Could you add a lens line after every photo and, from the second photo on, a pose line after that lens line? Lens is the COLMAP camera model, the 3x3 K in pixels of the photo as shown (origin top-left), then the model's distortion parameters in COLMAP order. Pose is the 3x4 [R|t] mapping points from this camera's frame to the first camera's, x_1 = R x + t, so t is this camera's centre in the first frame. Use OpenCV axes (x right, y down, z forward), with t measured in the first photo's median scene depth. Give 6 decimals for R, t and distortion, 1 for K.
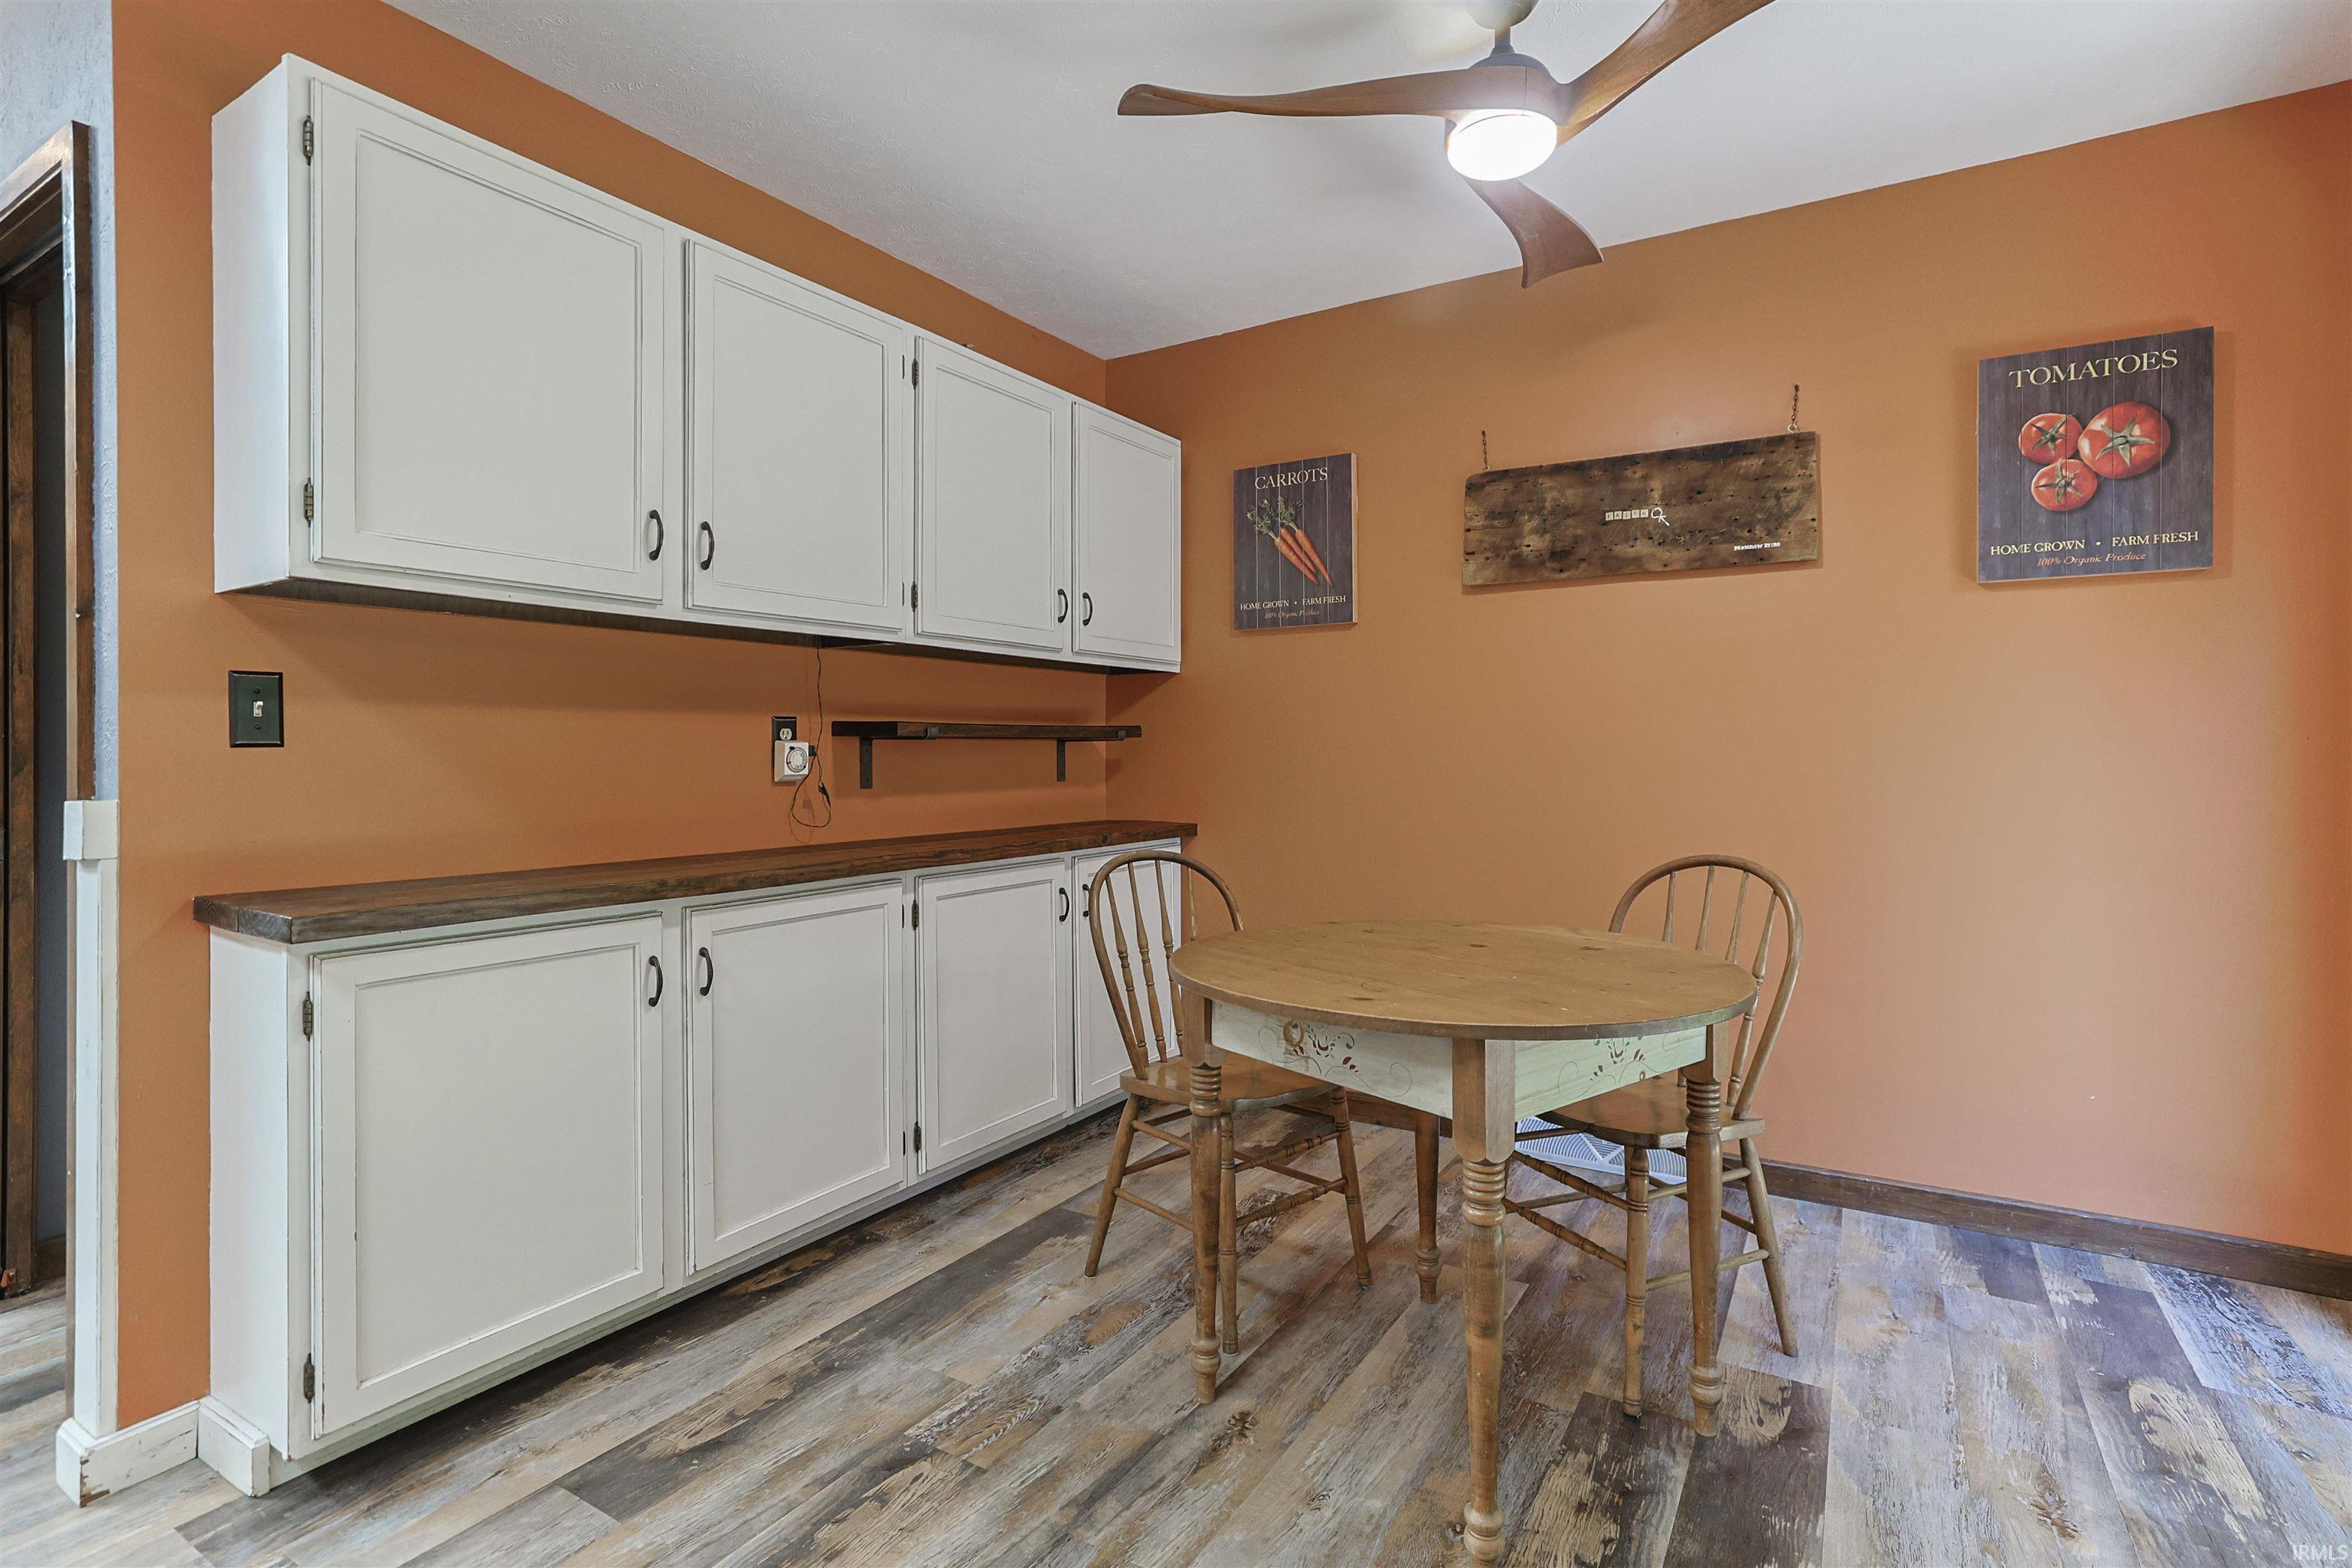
lens RADIAL K [[1137.1, 0, 1194.3], [0, 1137.1, 739.9], [0, 0, 1]] dist [-0.015633, 0.008797]
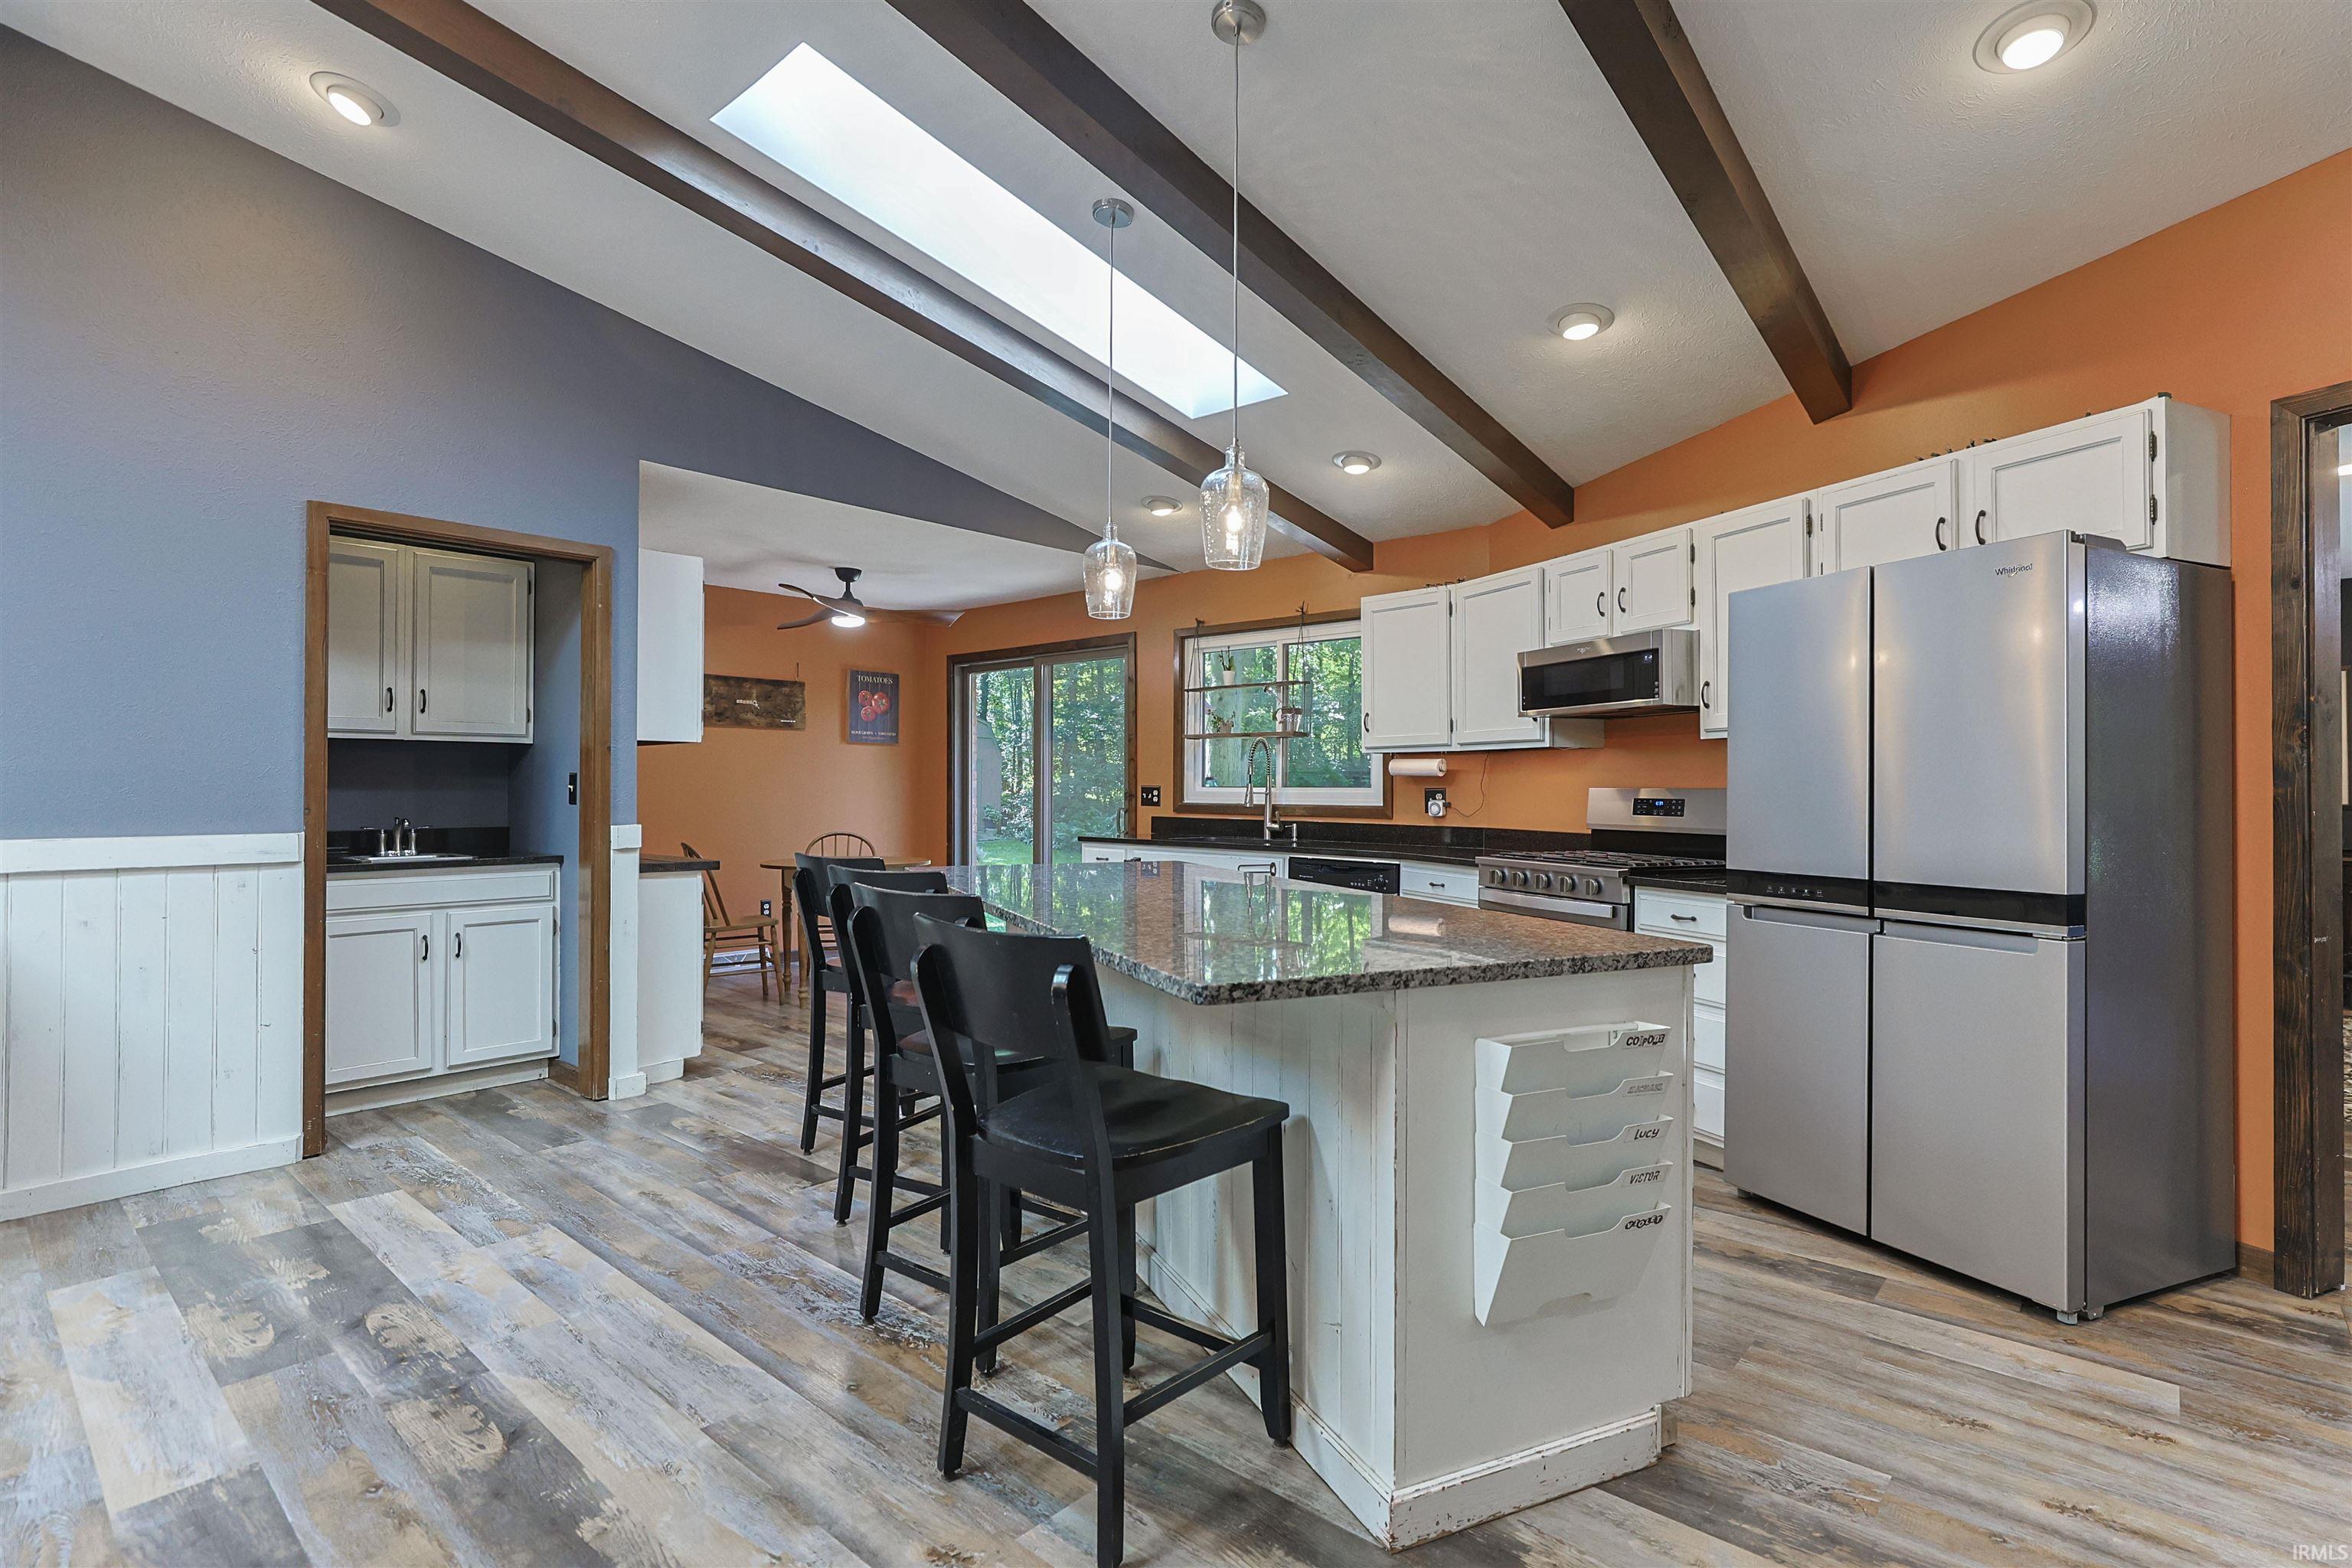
lens RADIAL K [[1137.1, 0, 1173.1], [0, 1137.1, 771.6], [0, 0, 1]] dist [-0.015633, 0.008797]
pose [[0.189410, 0.008680, 0.981860, -1.867171], [-0.023636, 0.999711, -0.004279, -0.057203], [-0.981614, -0.022396, 0.189561, -0.390428]]
